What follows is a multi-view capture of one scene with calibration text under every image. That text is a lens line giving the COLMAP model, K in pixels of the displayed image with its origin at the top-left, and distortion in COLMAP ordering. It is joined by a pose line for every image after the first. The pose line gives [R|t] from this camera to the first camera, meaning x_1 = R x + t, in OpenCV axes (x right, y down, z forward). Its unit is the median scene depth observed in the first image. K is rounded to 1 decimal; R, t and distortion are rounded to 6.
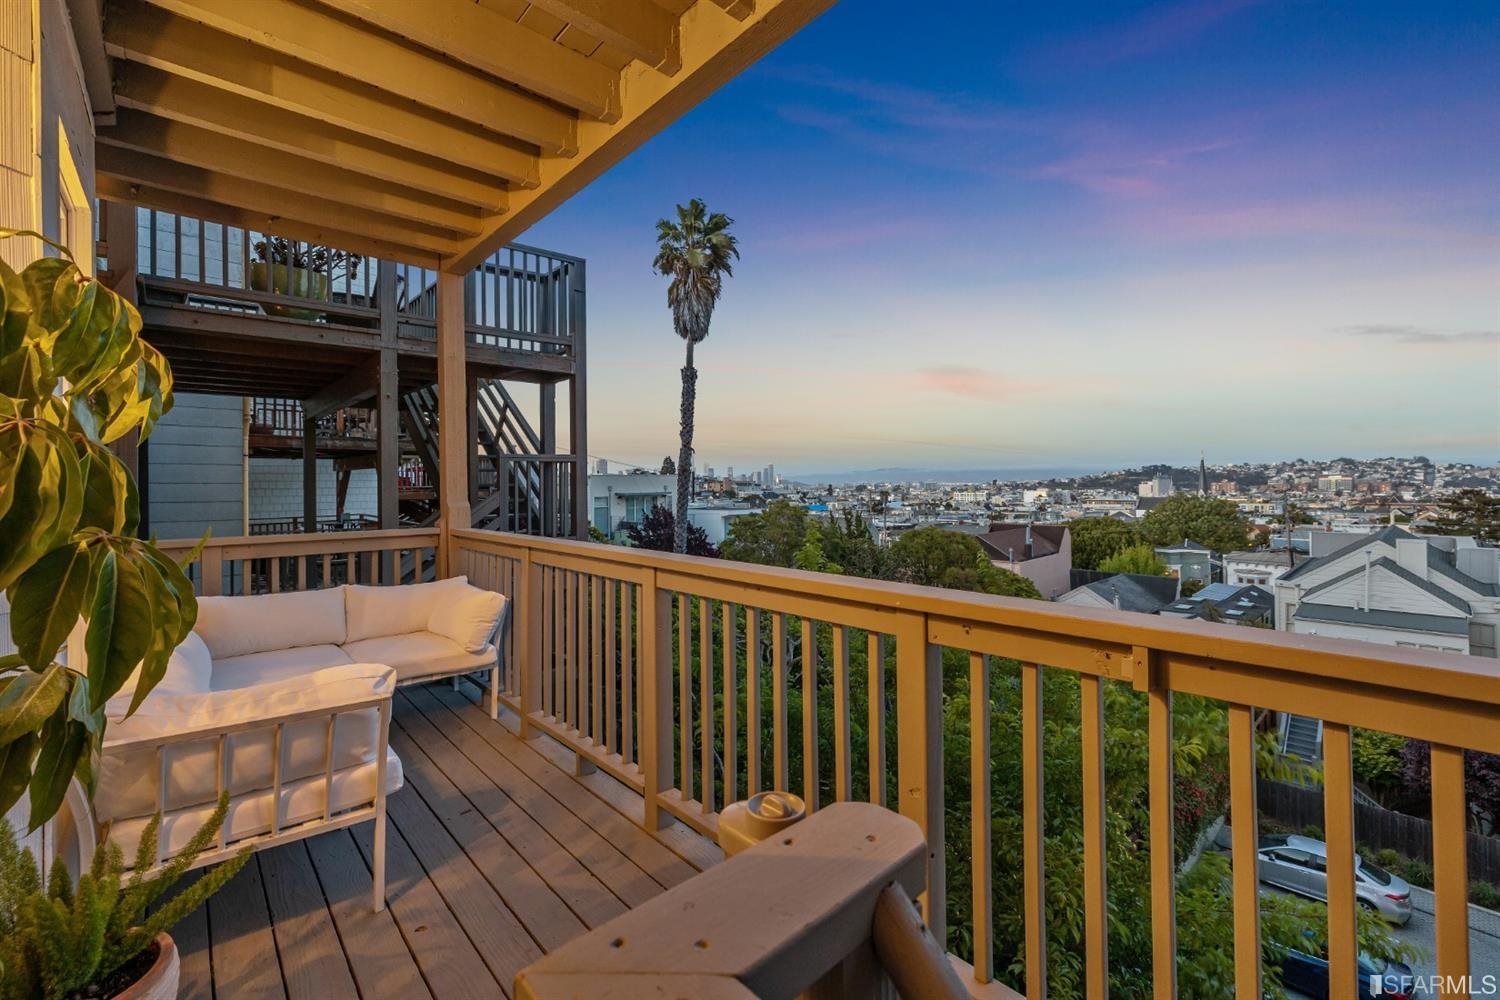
lens RADIAL K [[638.6, 0, 748.5], [0, 638.6, 491.4], [0, 0, 1]] dist [-0.000244, 0.000071]
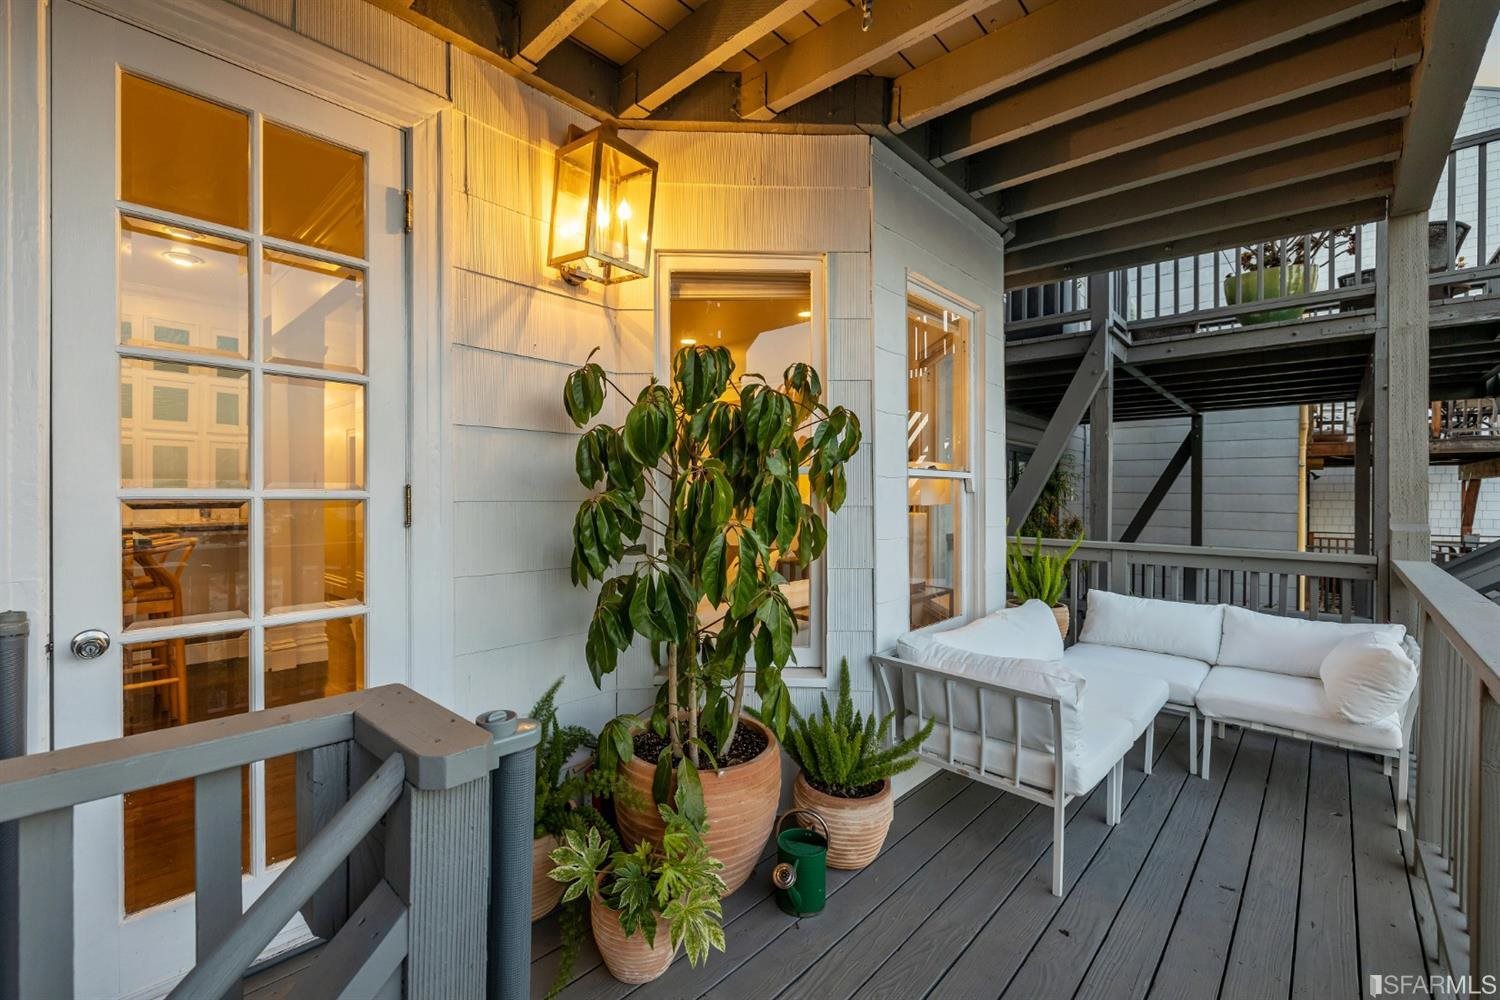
lens RADIAL K [[638.6, 0, 749.0], [0, 638.6, 499.0], [0, 0, 1]] dist [-0.000244, 0.000071]
pose [[0.111661, 0.016745, -0.993605, 0.129647], [-0.020826, 0.999678, 0.014507, -0.004622], [0.993528, 0.019073, 0.111973, 0.110150]]
